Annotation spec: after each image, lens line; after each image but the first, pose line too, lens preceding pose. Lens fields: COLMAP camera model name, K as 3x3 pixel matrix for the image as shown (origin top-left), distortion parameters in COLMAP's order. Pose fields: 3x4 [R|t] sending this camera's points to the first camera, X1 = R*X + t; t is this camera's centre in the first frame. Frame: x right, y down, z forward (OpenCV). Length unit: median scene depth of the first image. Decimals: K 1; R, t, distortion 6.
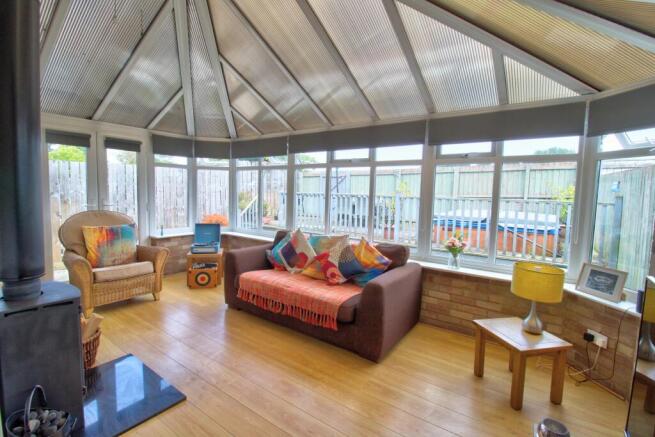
lens RADIAL K [[305.8, 0, 327.0], [0, 305.8, 215.0], [0, 0, 1]] dist [0.001406, -0.013440]
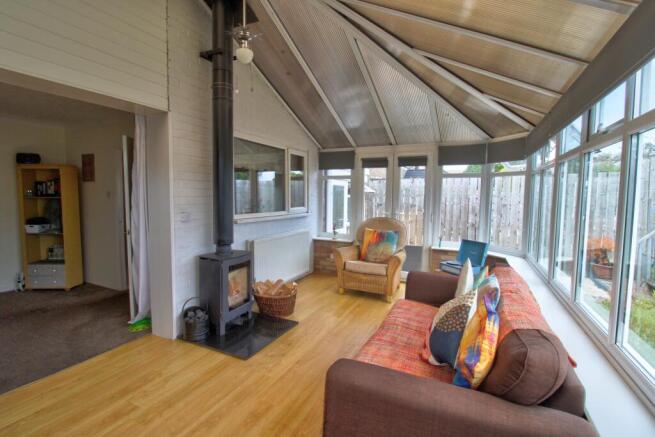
lens RADIAL K [[305.8, 0, 327.0], [0, 305.8, 215.0], [0, 0, 1]] dist [0.001406, -0.013440]
pose [[0.172179, 0.042233, -0.984160, 0.537648], [-0.084041, 0.996068, 0.028041, -0.049398], [0.981474, 0.077882, 0.175051, 0.671089]]
